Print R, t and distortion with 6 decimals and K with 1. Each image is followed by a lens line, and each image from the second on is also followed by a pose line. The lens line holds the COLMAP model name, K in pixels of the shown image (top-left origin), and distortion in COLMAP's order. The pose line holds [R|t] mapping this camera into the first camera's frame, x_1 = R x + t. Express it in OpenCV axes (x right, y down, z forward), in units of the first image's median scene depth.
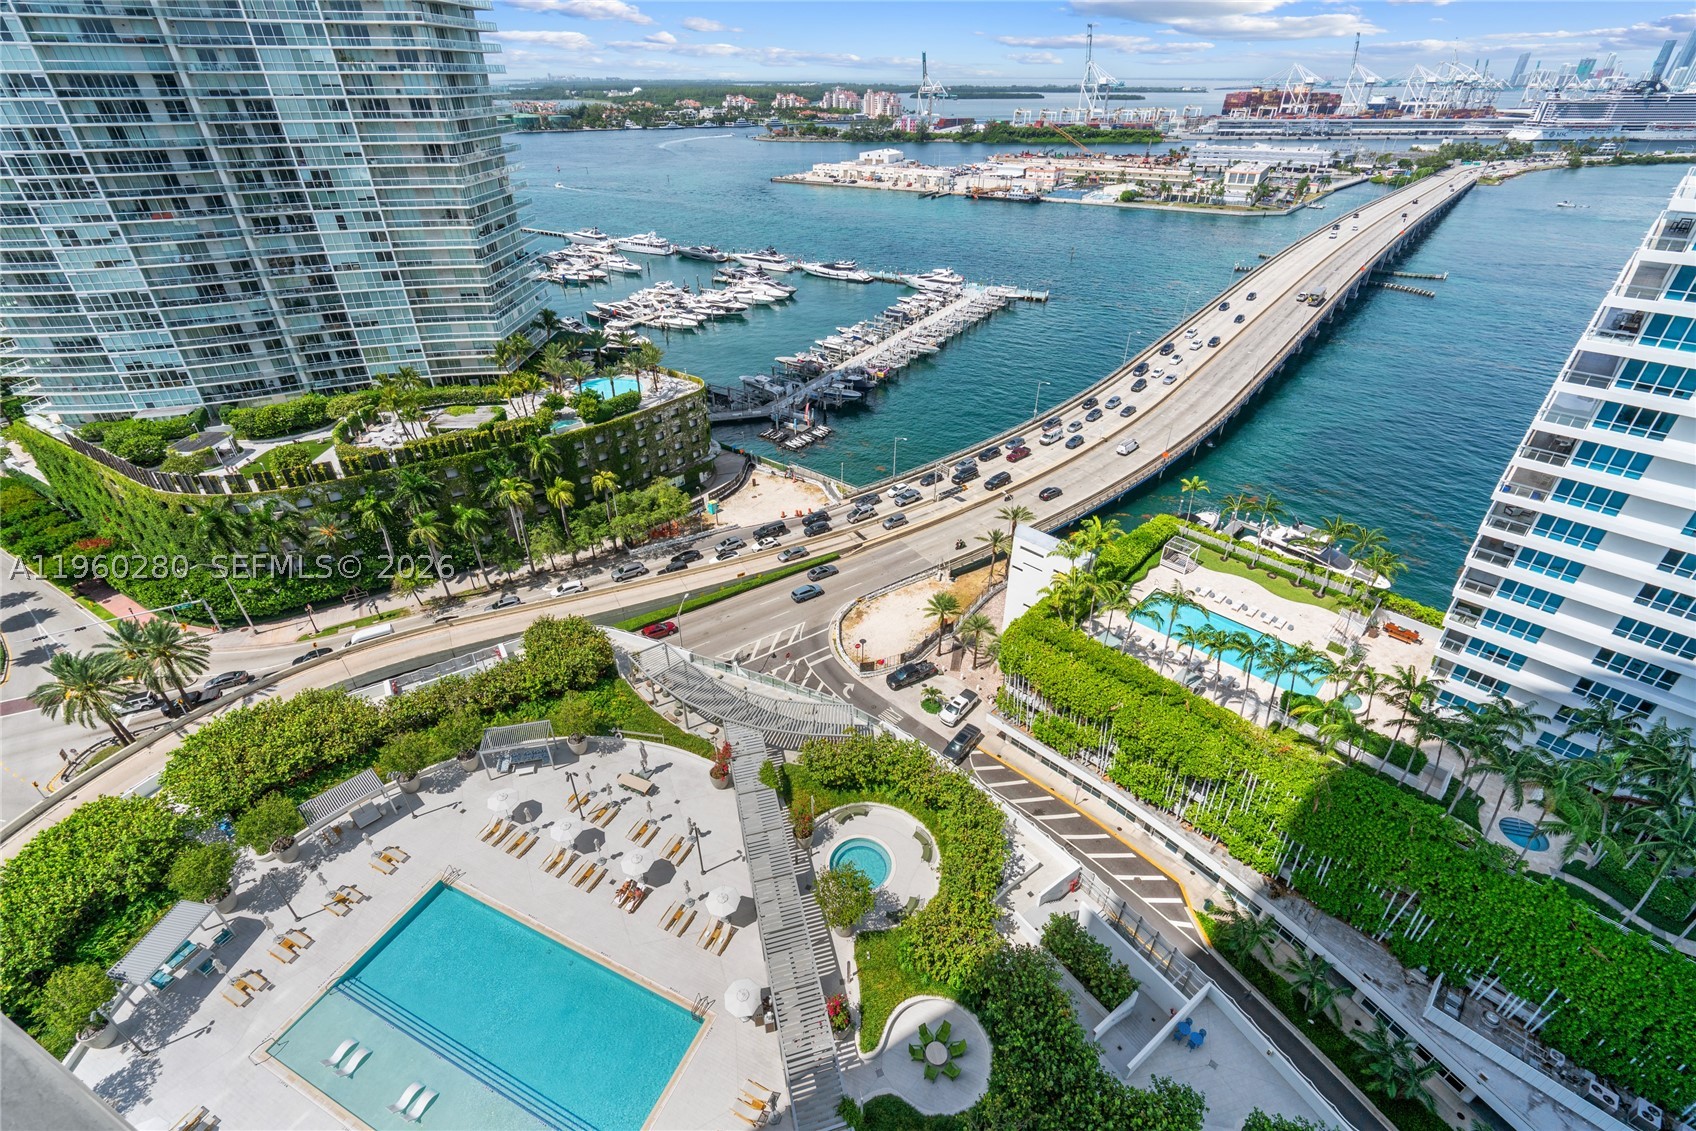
lens RADIAL K [[756.4, 0, 841.7], [0, 756.4, 548.6], [0, 0, 1]] dist [-0.006858, 0.003943]
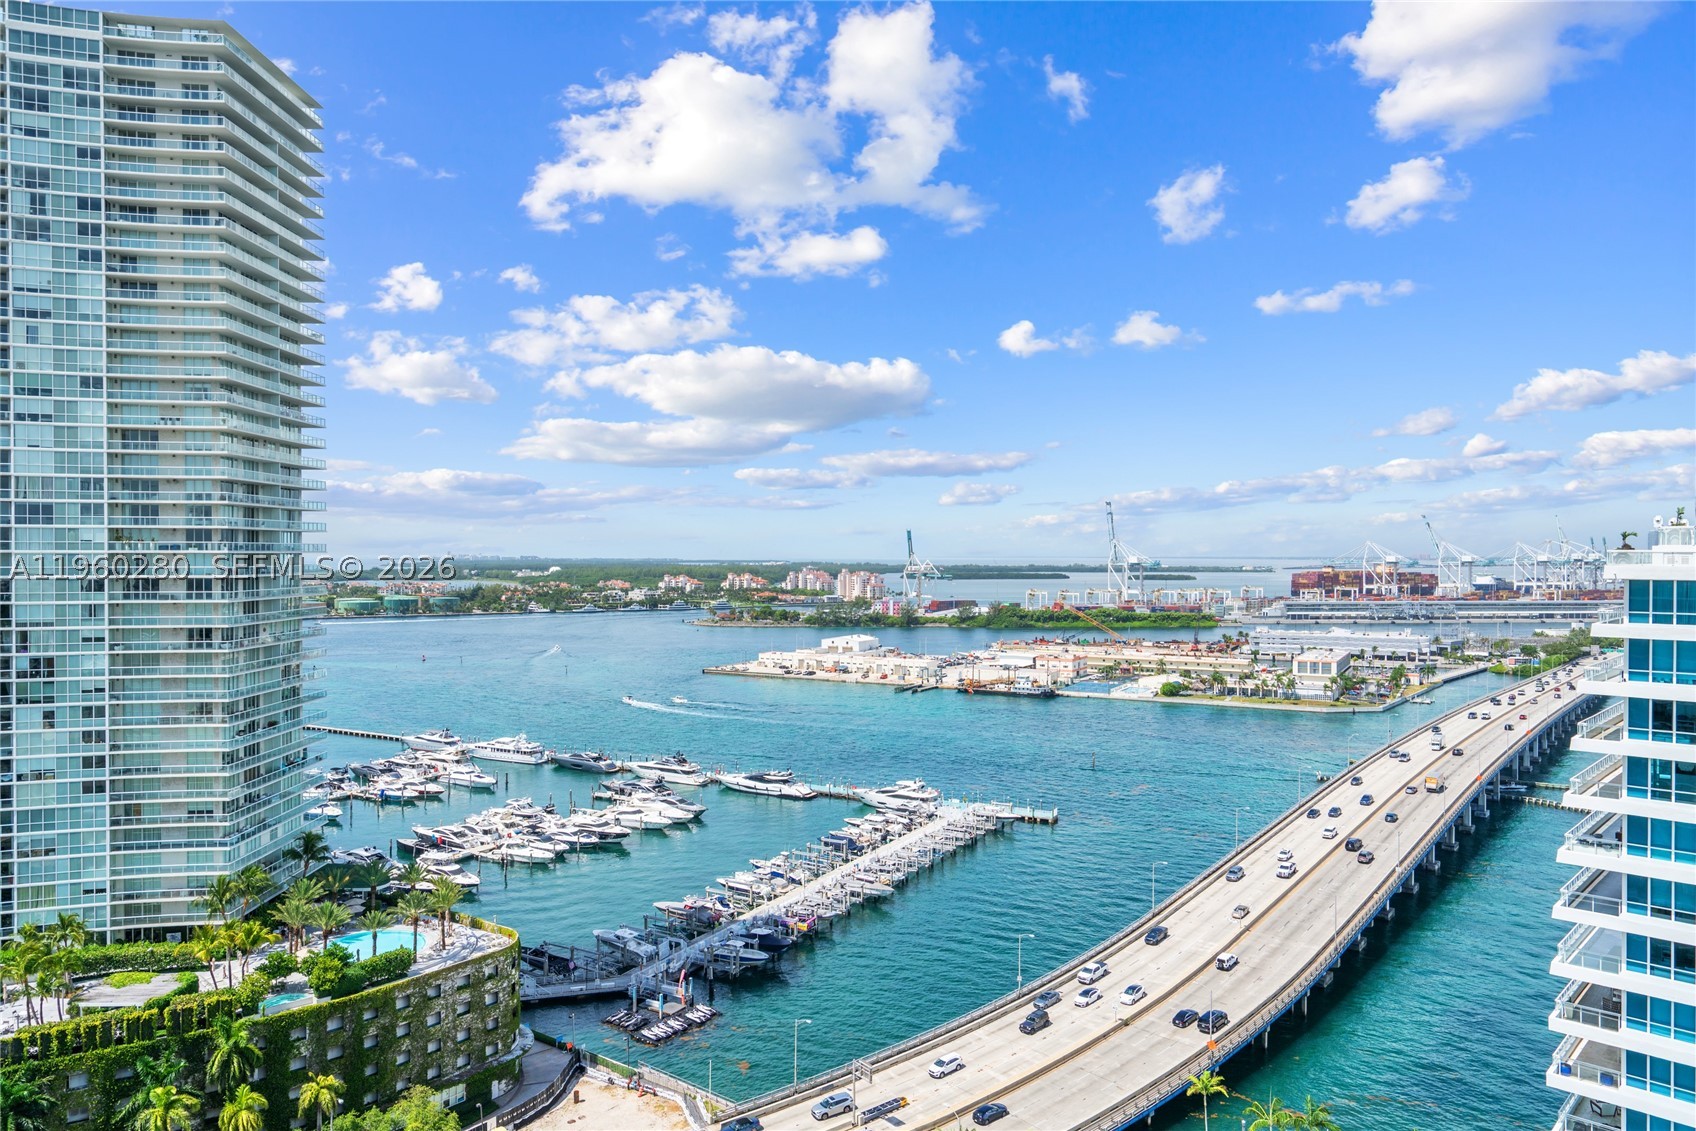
lens RADIAL K [[1104.4, 0, 821.5], [0, 1104.4, 570.4], [0, 0, 1]] dist [0.015971, -0.003106]
pose [[0.999875, -0.000474, 0.015835, 0.076421], [0.008619, 0.854958, -0.518626, 0.019745], [-0.013293, 0.518697, 0.854855, -0.031959]]
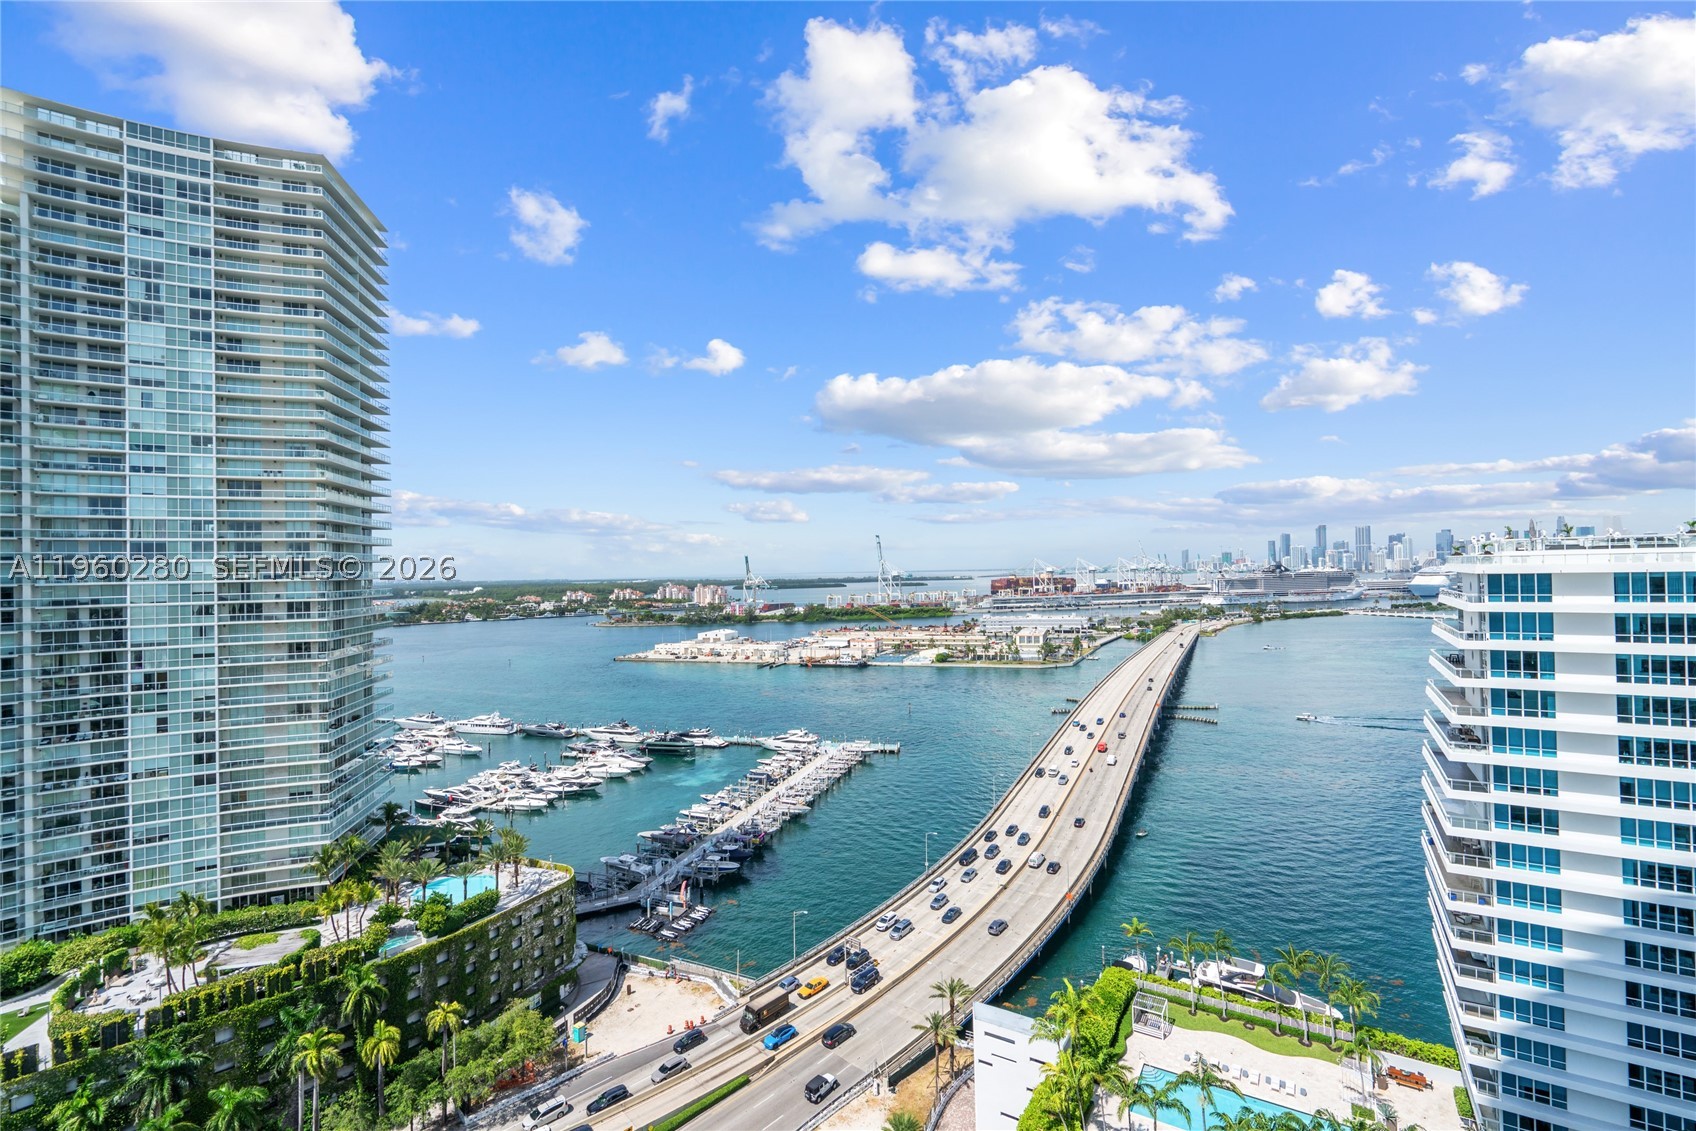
lens RADIAL K [[756.4, 0, 850.0], [0, 756.4, 564.4], [0, 0, 1]] dist [-0.006858, 0.003943]
pose [[0.974697, -0.018500, 0.222762, -0.055074], [0.135839, 0.840462, -0.524567, -0.012000], [-0.177518, 0.541554, 0.821709, 0.018484]]
